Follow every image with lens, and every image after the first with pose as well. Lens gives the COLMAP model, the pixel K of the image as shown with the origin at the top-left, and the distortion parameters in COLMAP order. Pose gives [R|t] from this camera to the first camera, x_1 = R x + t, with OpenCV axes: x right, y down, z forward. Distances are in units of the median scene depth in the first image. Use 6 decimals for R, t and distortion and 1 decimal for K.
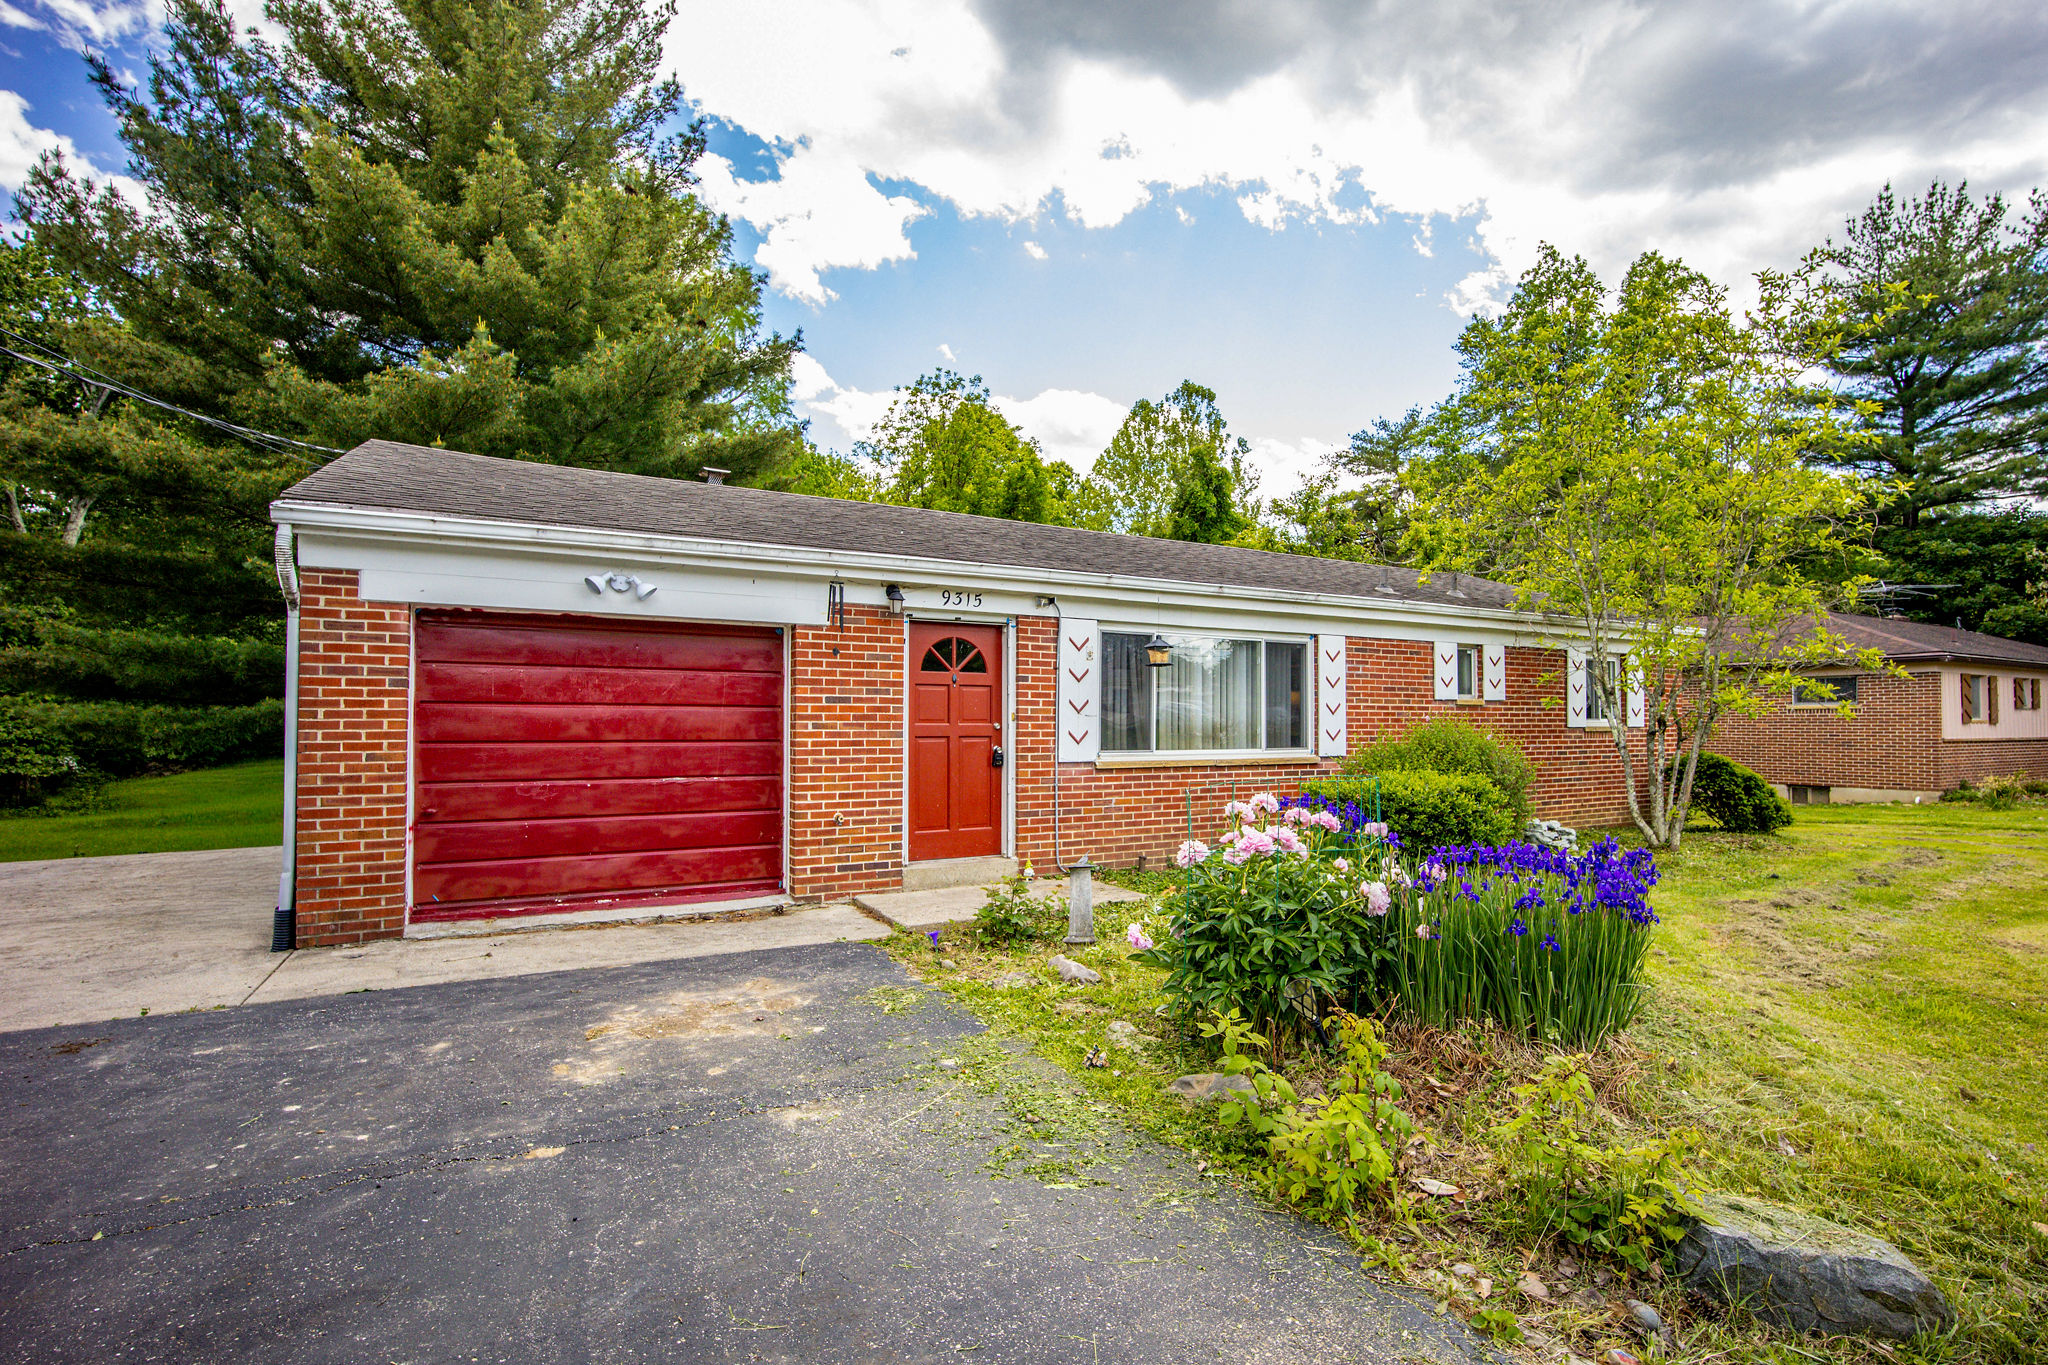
lens RADIAL K [[1038.2, 0, 1146.8], [0, 1038.2, 710.3], [0, 0, 1]] dist [-0.013227, 0.002527]
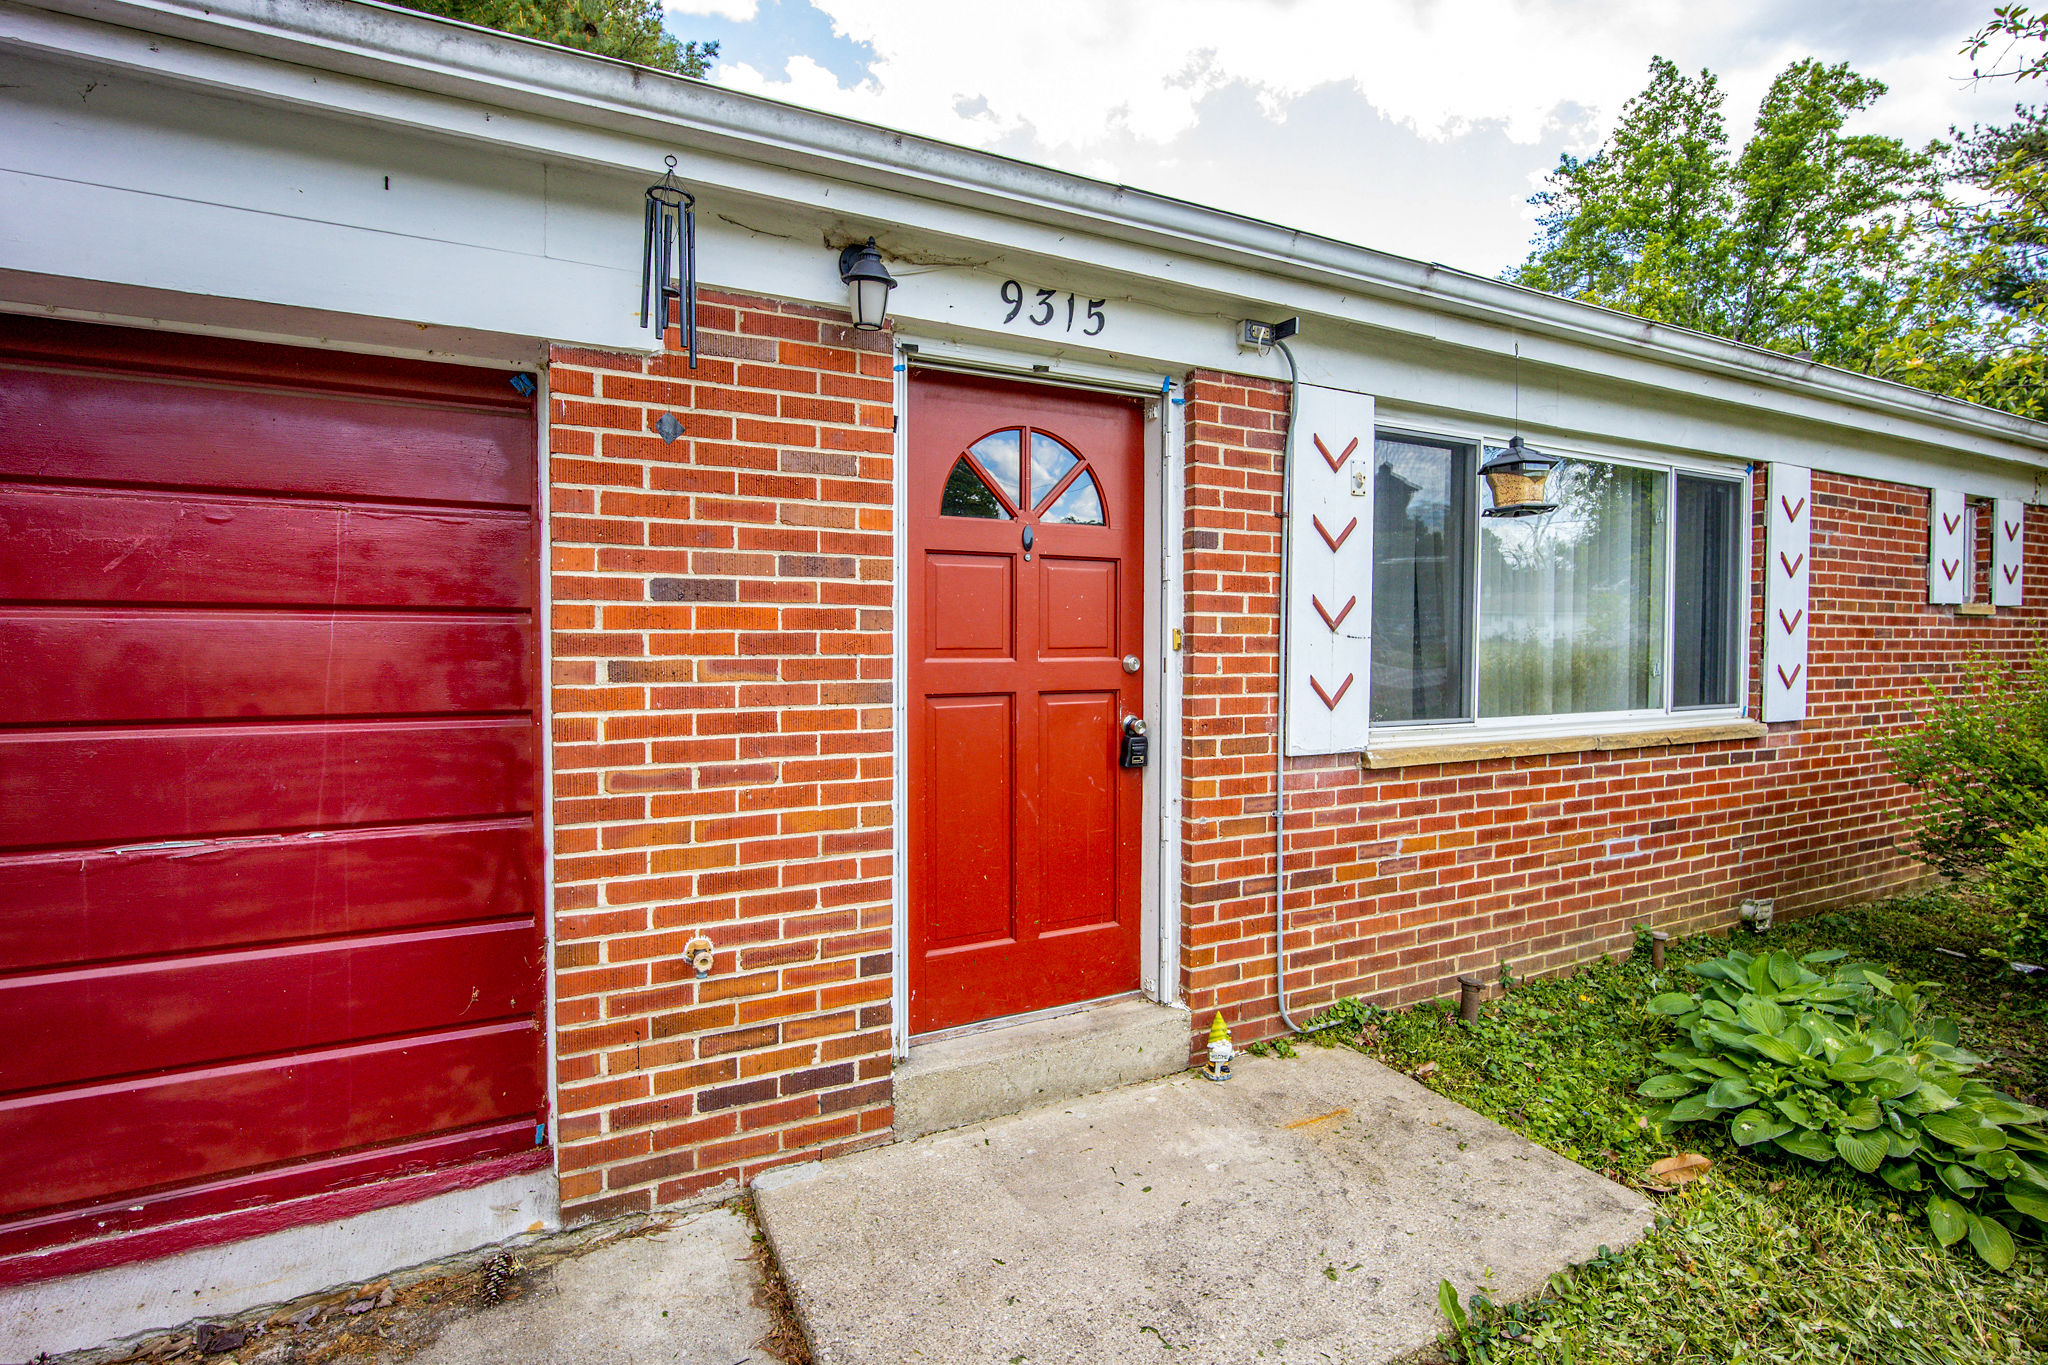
lens RADIAL K [[1002.5, 0, 1038.8], [0, 1002.5, 665.4], [0, 0, 1]] dist [-0.009184, -0.000803]
pose [[0.995688, 0.004179, -0.092675, -0.145119], [-0.000487, 0.999206, 0.039833, 0.000799], [0.092768, -0.039616, 0.994899, 0.628117]]
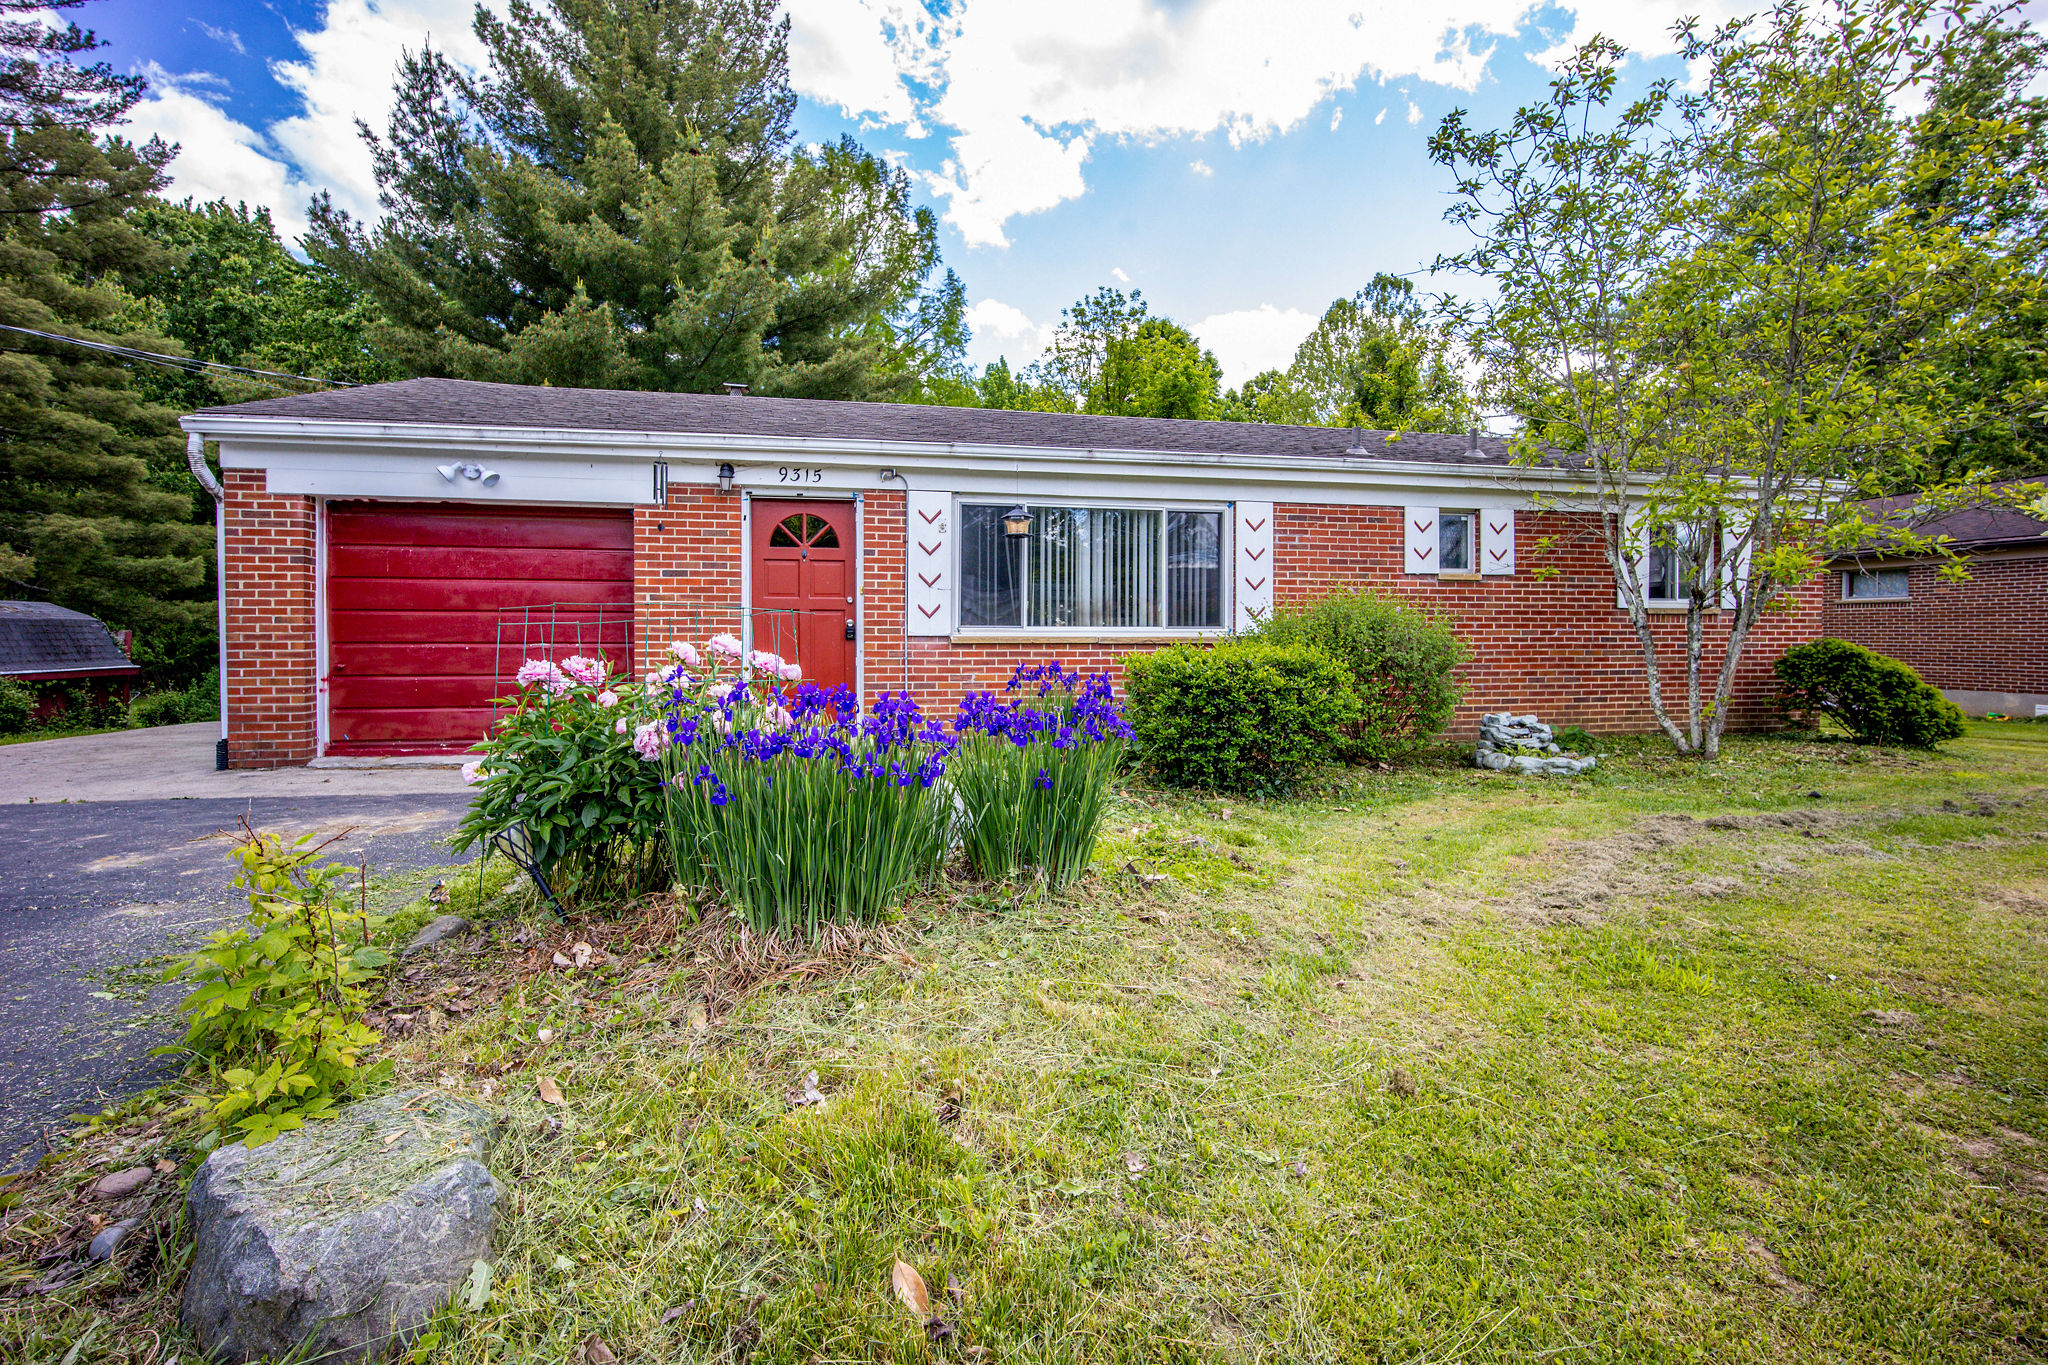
lens RADIAL K [[982.3, 0, 1036.6], [0, 982.3, 647.5], [0, 0, 1]] dist [-0.015765, 0.004458]
pose [[0.932952, 0.003340, -0.359986, 0.376000], [0.005023, 0.999739, 0.022293, 0.041308], [0.359967, -0.022606, 0.932691, 0.166941]]
